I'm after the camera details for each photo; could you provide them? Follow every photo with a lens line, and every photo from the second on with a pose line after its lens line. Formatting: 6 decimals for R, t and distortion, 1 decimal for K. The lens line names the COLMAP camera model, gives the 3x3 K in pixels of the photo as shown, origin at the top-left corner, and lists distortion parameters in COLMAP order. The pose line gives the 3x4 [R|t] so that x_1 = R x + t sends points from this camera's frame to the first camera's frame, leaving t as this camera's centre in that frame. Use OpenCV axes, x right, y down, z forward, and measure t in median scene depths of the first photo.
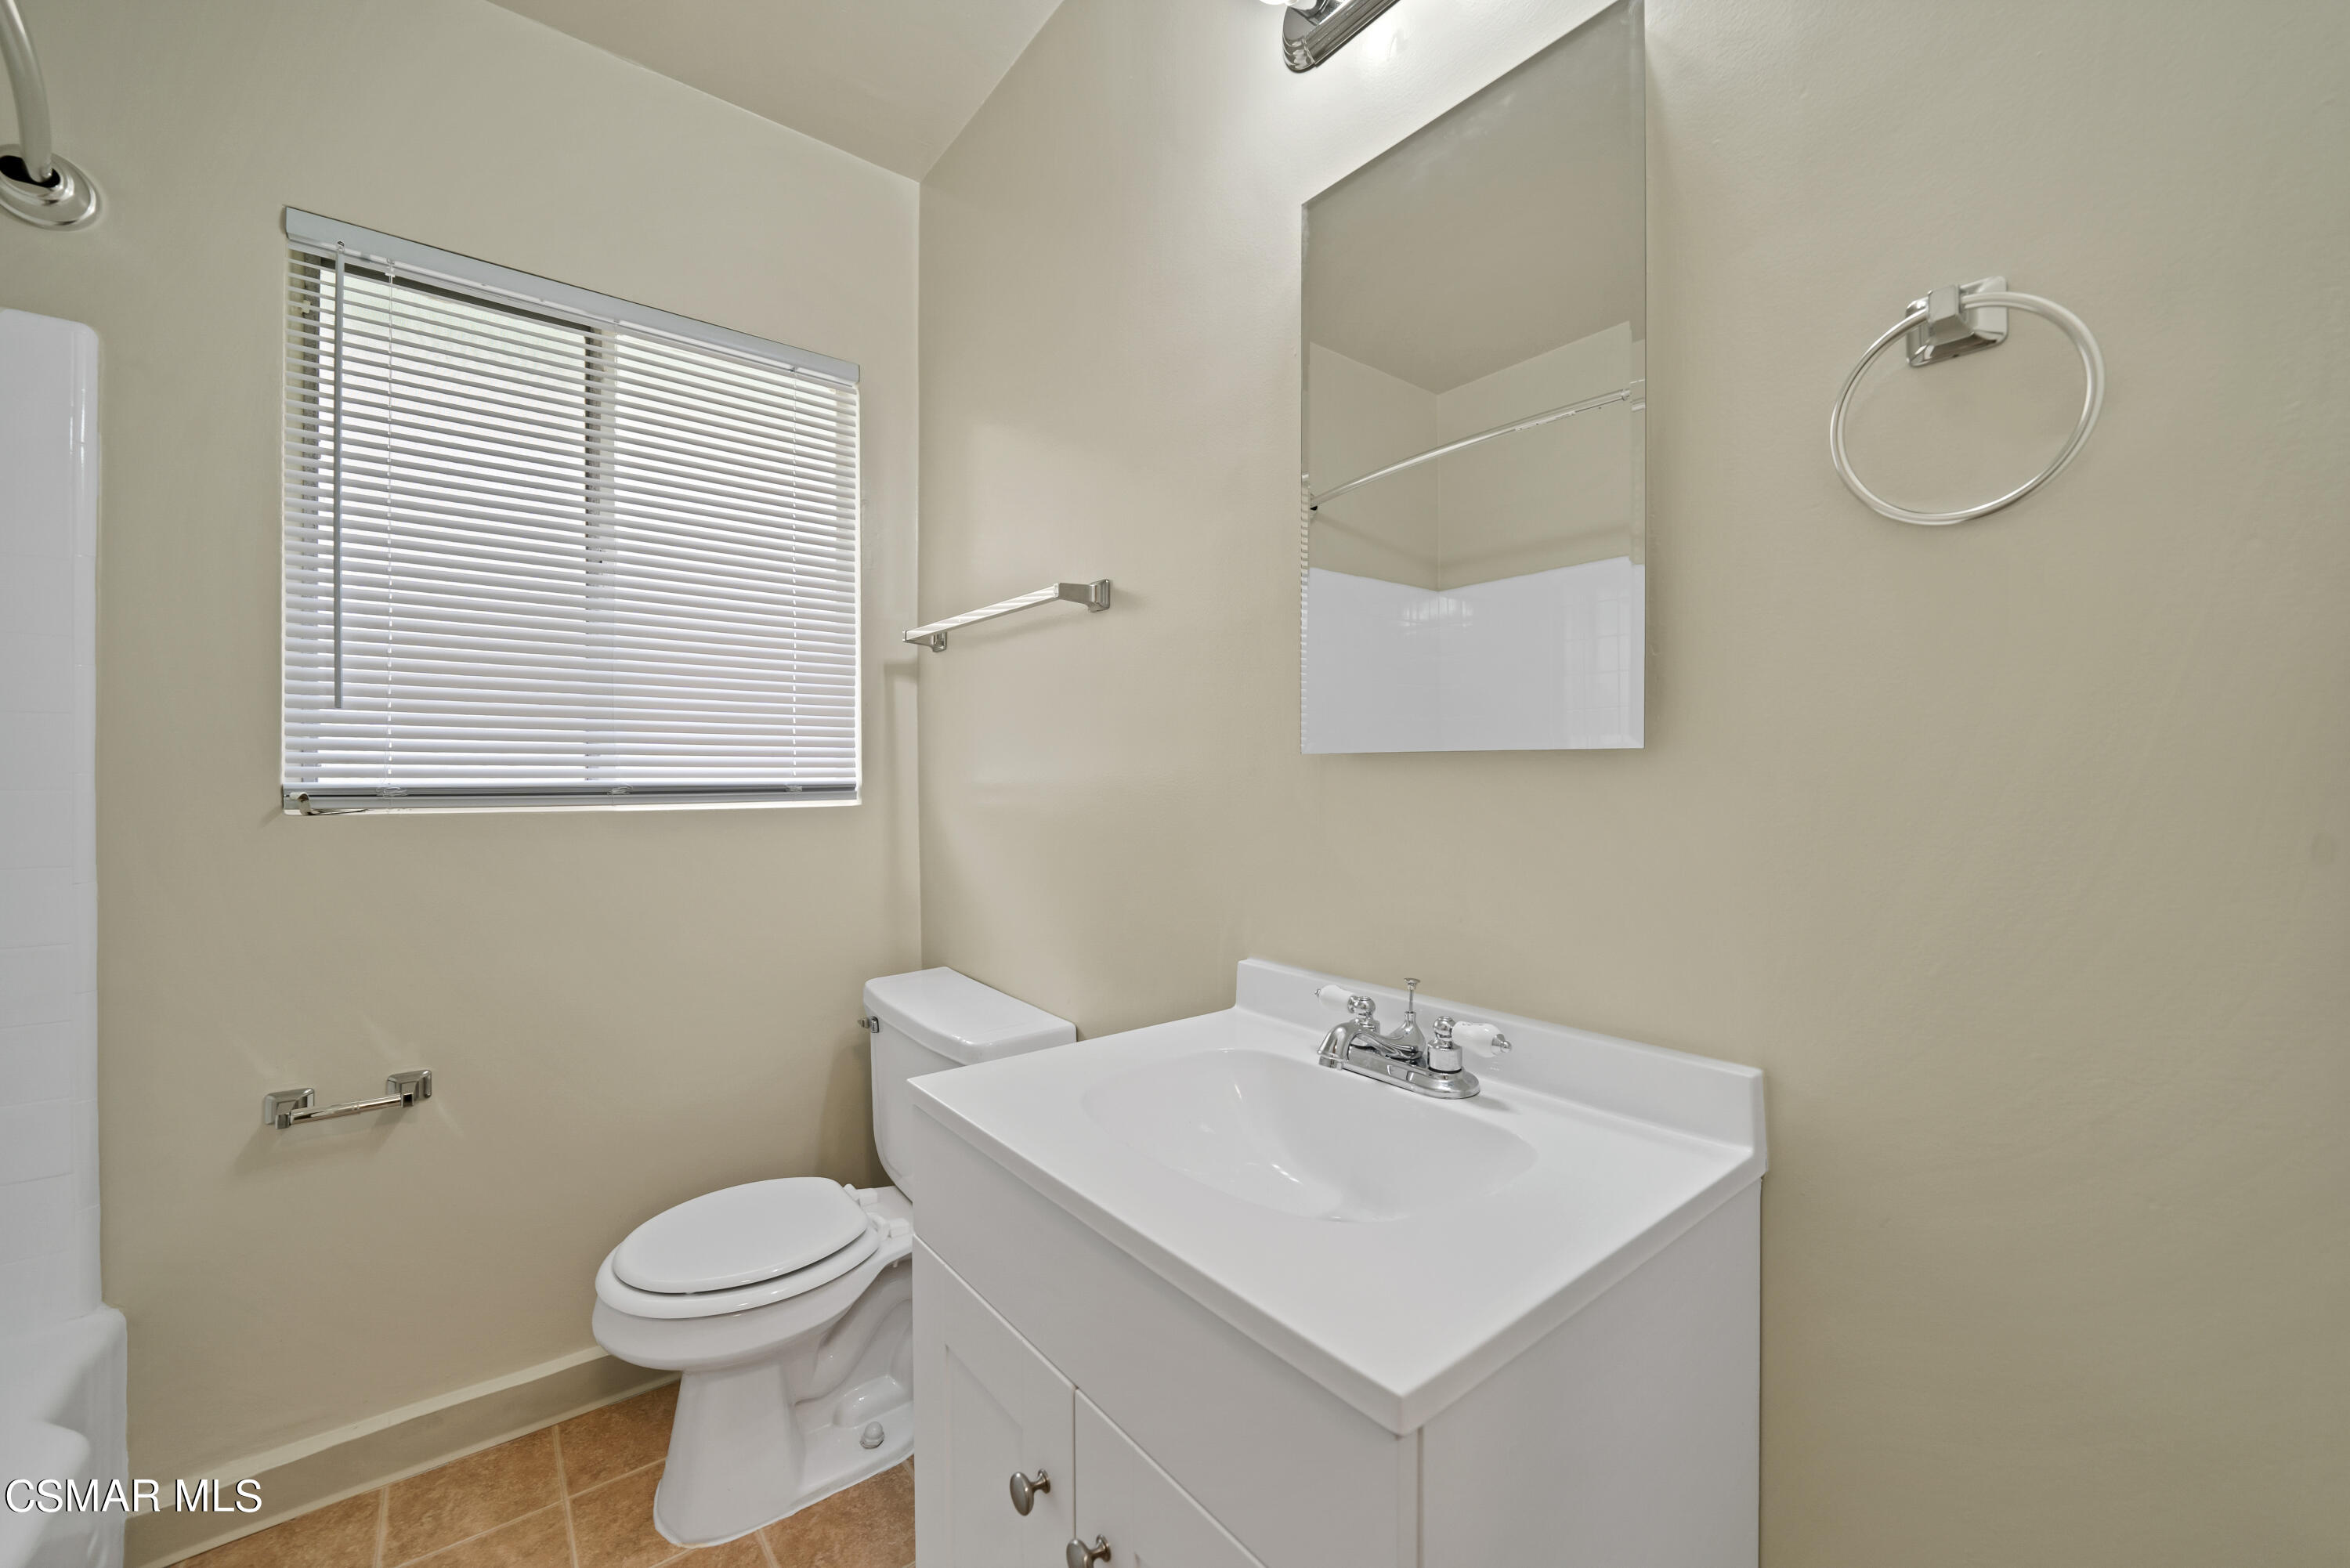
lens RADIAL K [[905.4, 0, 1161.1], [0, 905.4, 771.4], [0, 0, 1]] dist [-0.002623, 0.000329]
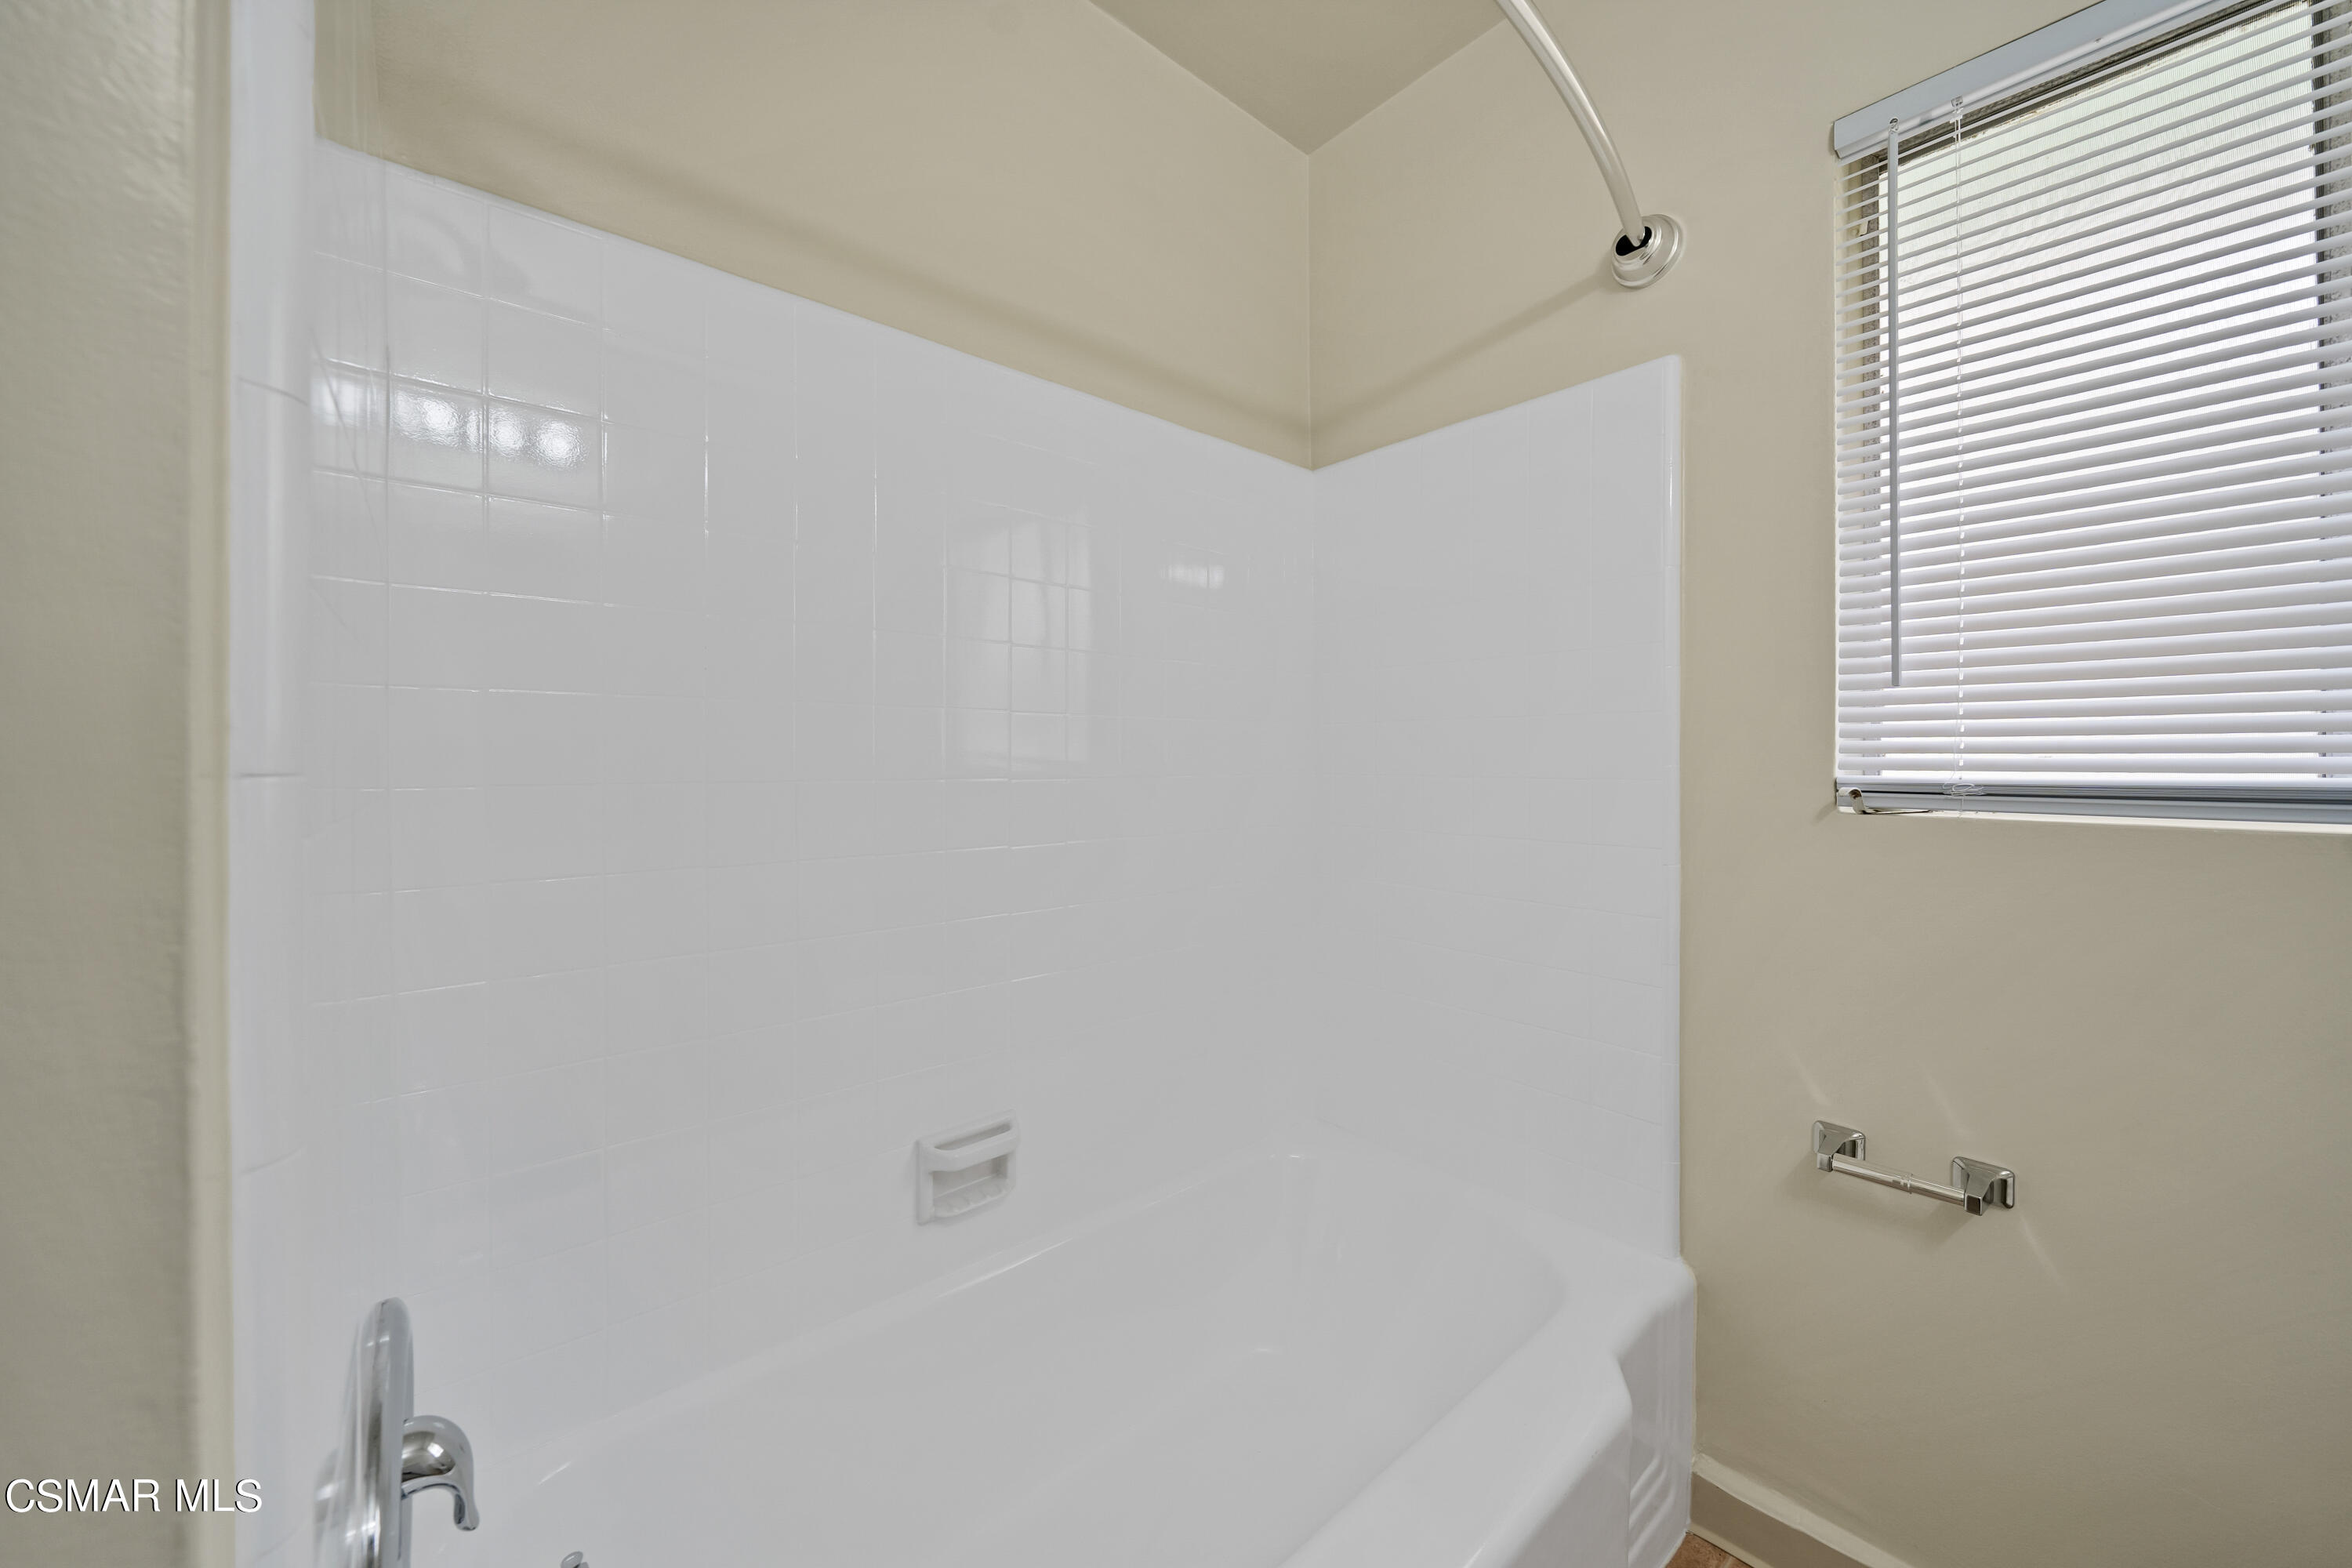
lens RADIAL K [[843.2, 0, 1164.5], [0, 843.2, 763.1], [0, 0, 1]] dist [-0.018810, 0.000648]
pose [[0.038124, 0.002682, -0.999269, -0.178736], [0.000441, 0.999996, 0.002701, -0.002133], [0.999273, -0.000544, 0.038122, 0.304509]]
